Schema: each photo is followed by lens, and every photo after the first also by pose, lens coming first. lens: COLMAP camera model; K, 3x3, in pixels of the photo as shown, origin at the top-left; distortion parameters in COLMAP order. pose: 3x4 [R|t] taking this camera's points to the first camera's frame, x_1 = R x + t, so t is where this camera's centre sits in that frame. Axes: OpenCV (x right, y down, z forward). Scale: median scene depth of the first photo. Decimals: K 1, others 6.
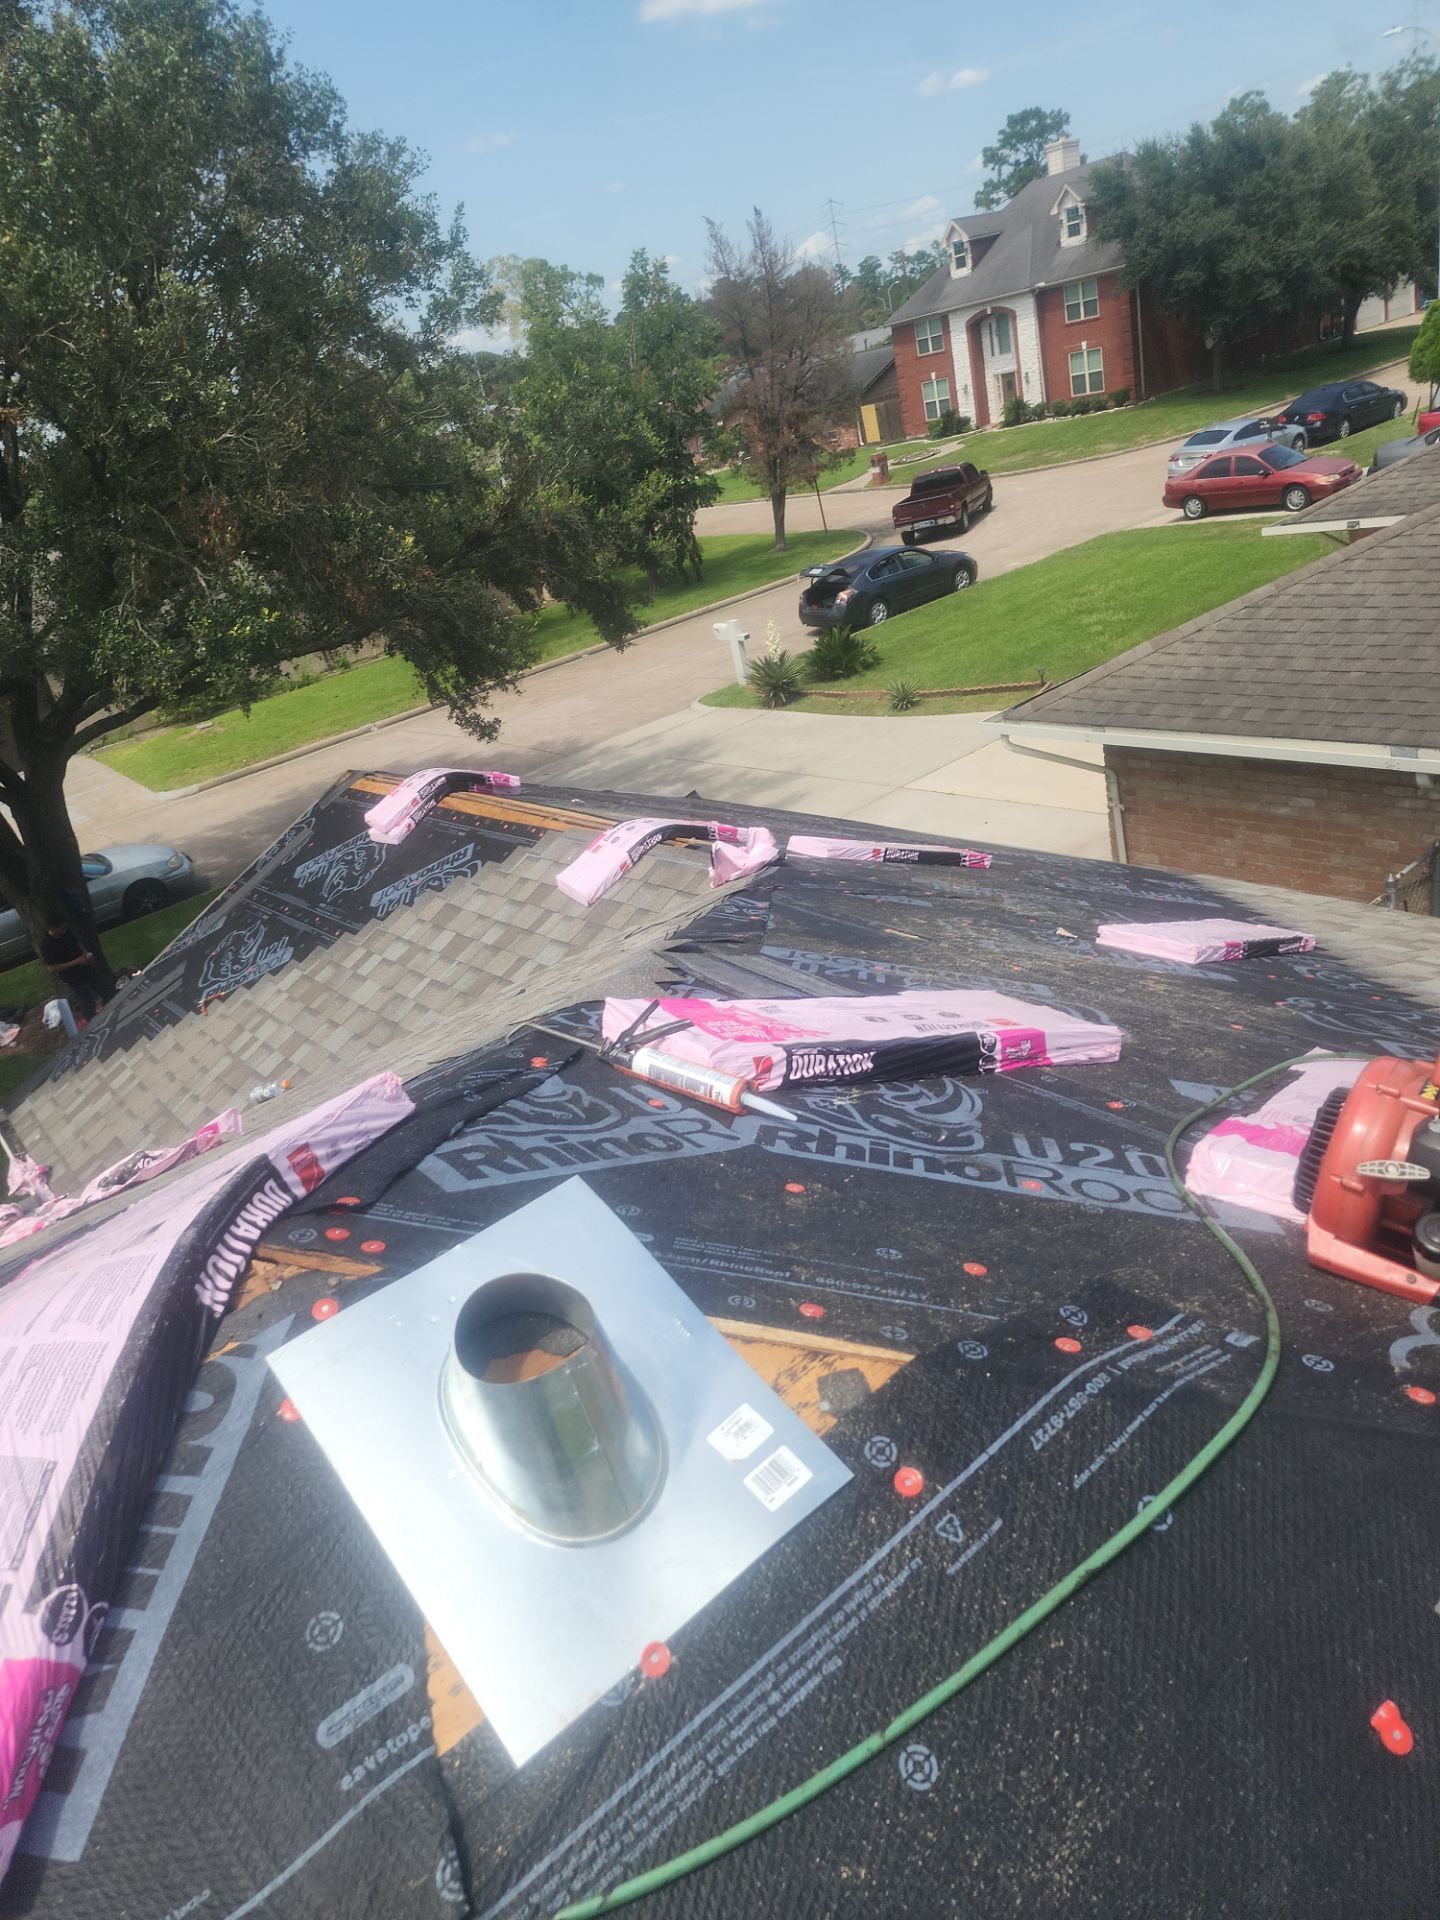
lens RADIAL K [[1263.9, 0, 730.6], [0, 1263.9, 967.2], [0, 0, 1]] dist [0.082252, -0.076005]
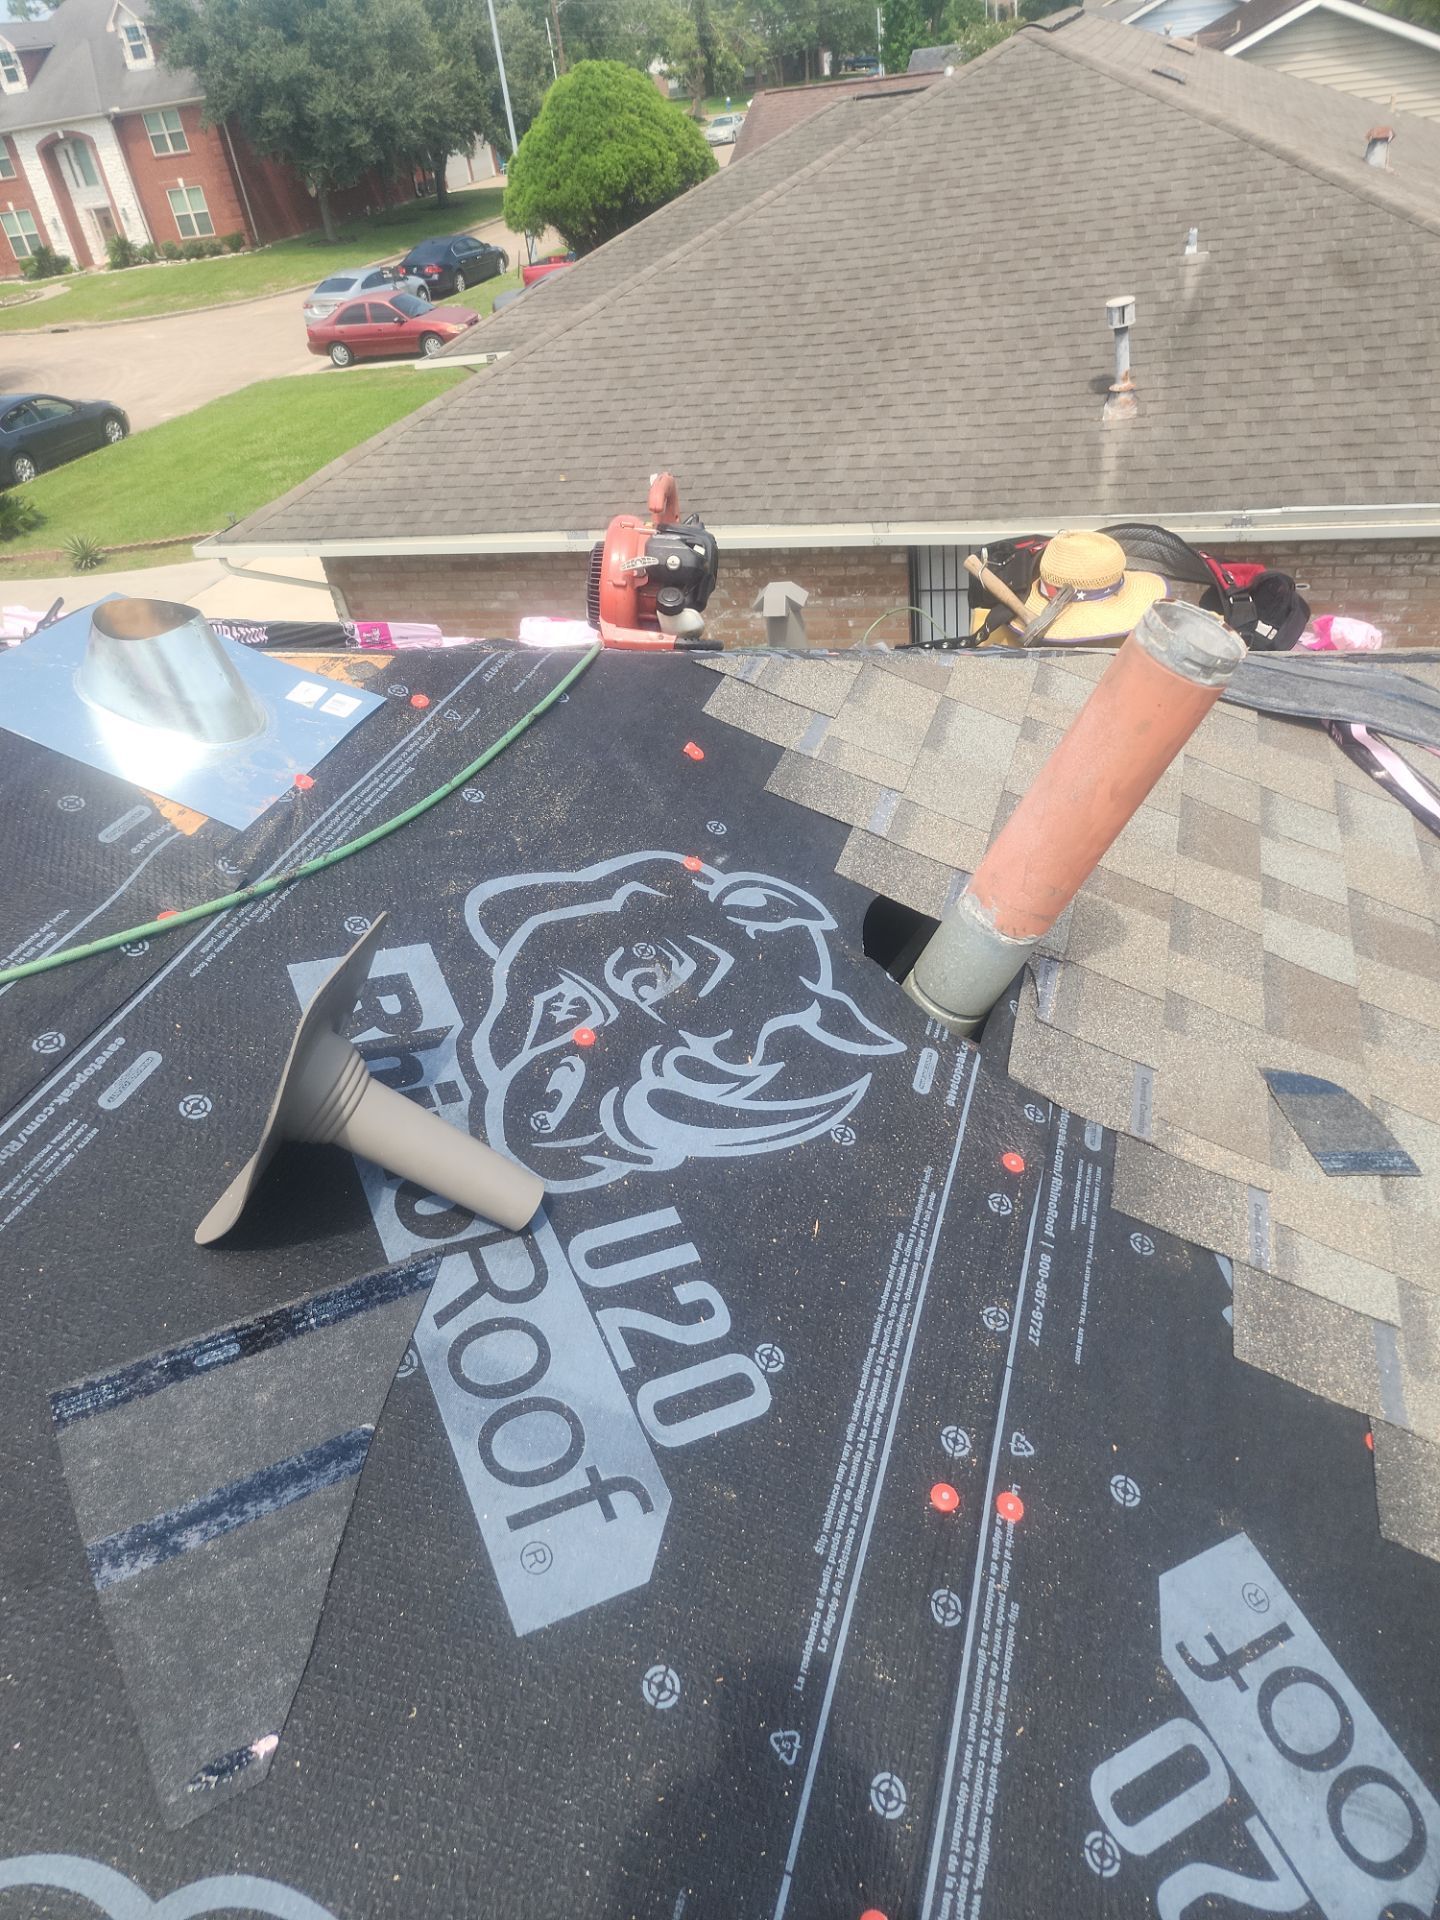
lens RADIAL K [[1327.7, 0, 717.1], [0, 1327.7, 1041.4], [0, 0, 1]] dist [0.034548, -0.035030]
pose [[0.831063, -0.237892, 0.502734, -0.072685], [0.187535, 0.970832, 0.149383, 0.093793], [-0.523607, -0.029867, 0.851436, -0.093116]]
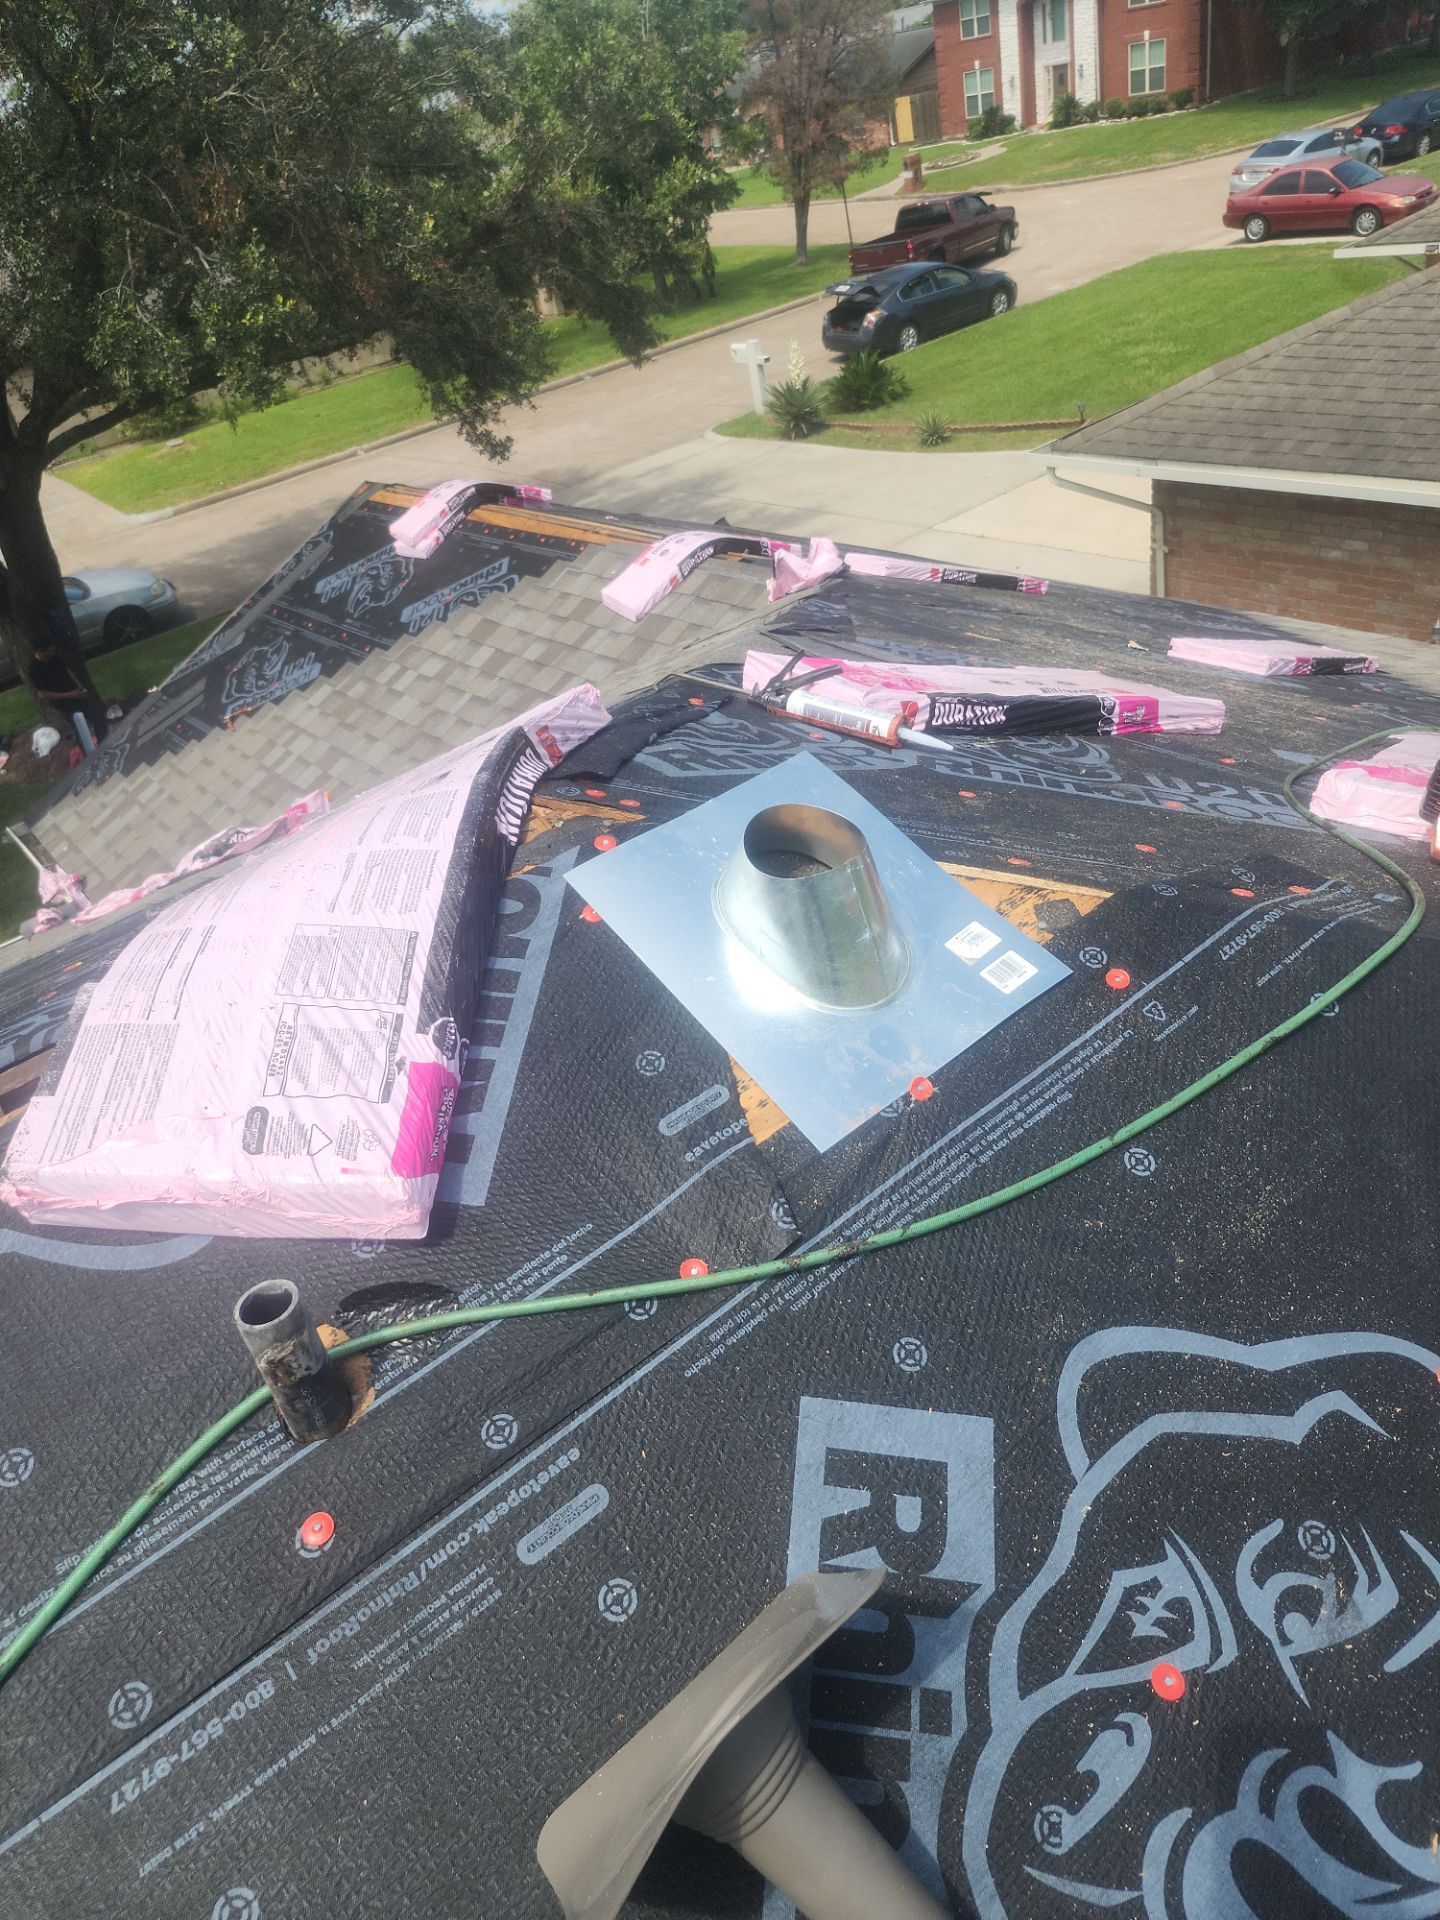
lens RADIAL K [[1292.1, 0, 715.6], [0, 1292.1, 949.8], [0, 0, 1]] dist [0.069794, -0.052156]
pose [[0.999370, 0.032649, 0.013931, -0.037413], [-0.034438, 0.986915, 0.157520, 0.028495], [-0.008605, -0.157900, 0.987418, -0.029151]]
